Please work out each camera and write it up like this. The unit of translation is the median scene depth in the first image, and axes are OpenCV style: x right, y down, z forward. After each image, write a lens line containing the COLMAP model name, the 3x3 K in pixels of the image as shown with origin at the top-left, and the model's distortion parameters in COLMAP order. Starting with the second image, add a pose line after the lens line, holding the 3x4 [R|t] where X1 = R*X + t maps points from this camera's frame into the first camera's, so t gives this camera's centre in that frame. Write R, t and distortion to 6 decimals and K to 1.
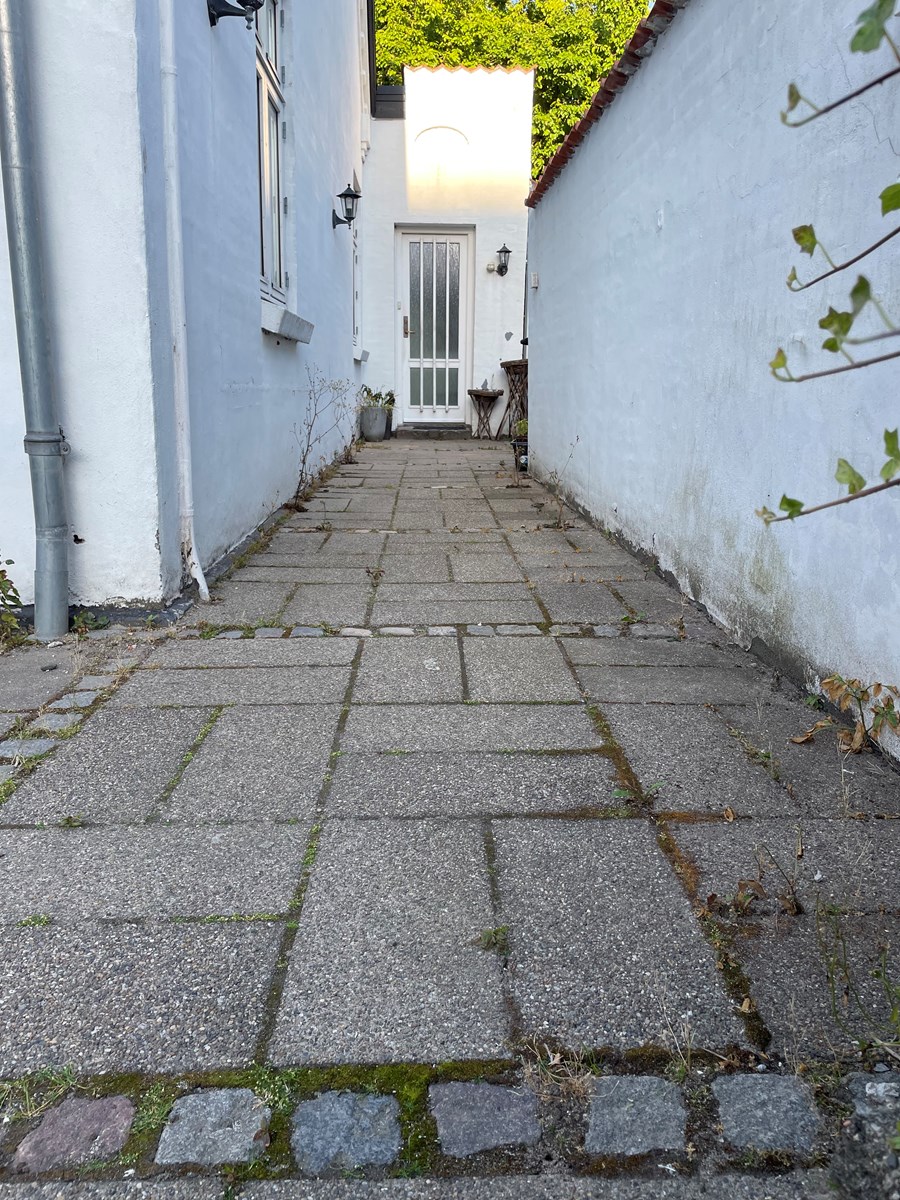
lens RADIAL K [[927.3, 0, 450.0], [0, 927.3, 600.0], [0, 0, 1]] dist [0.086127, -0.109728]
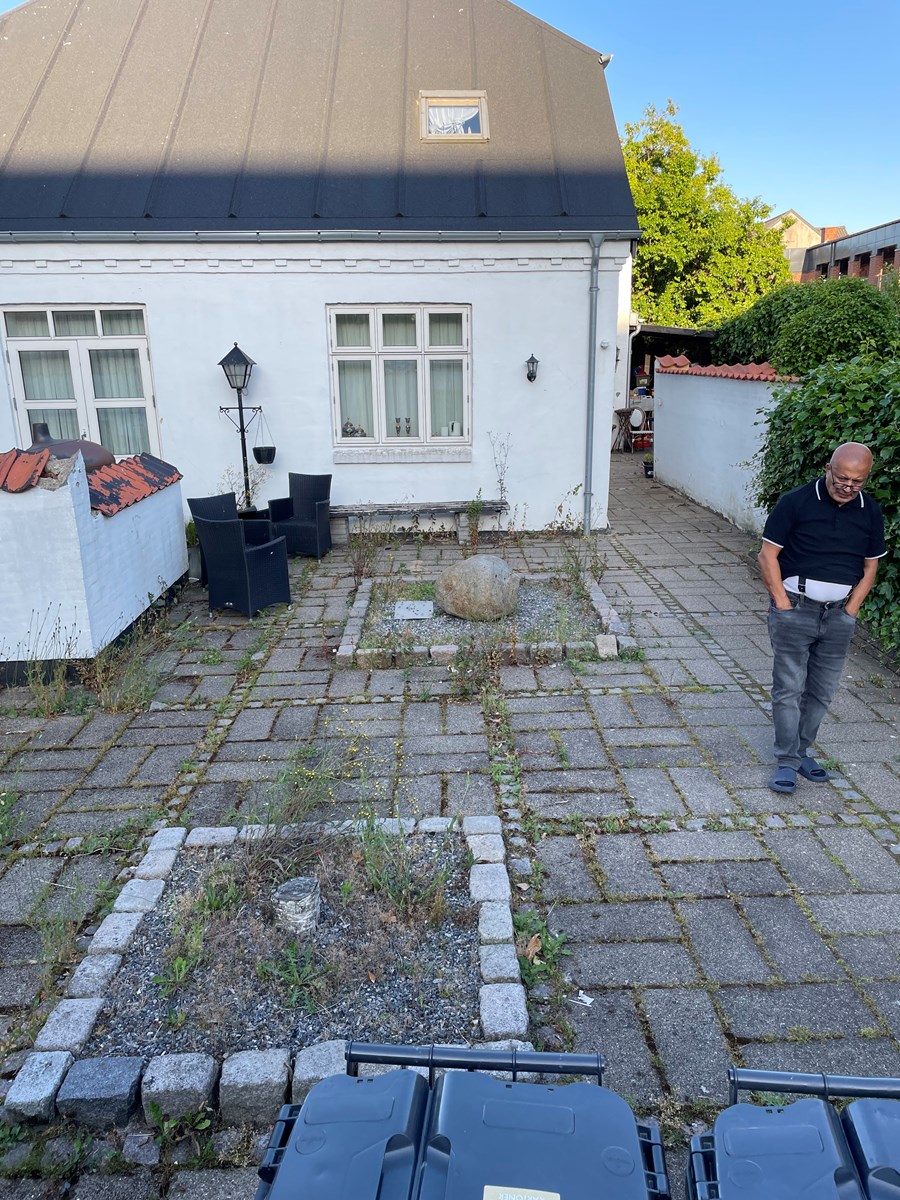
lens RADIAL K [[898.1, 0, 450.0], [0, 898.1, 600.0], [0, 0, 1]] dist [-0.001418, -0.000650]
pose [[0.998961, -0.028237, -0.035780, -0.710301], [0.029506, 0.998935, 0.035459, 0.130831], [0.034741, -0.036477, 0.998730, -2.497909]]
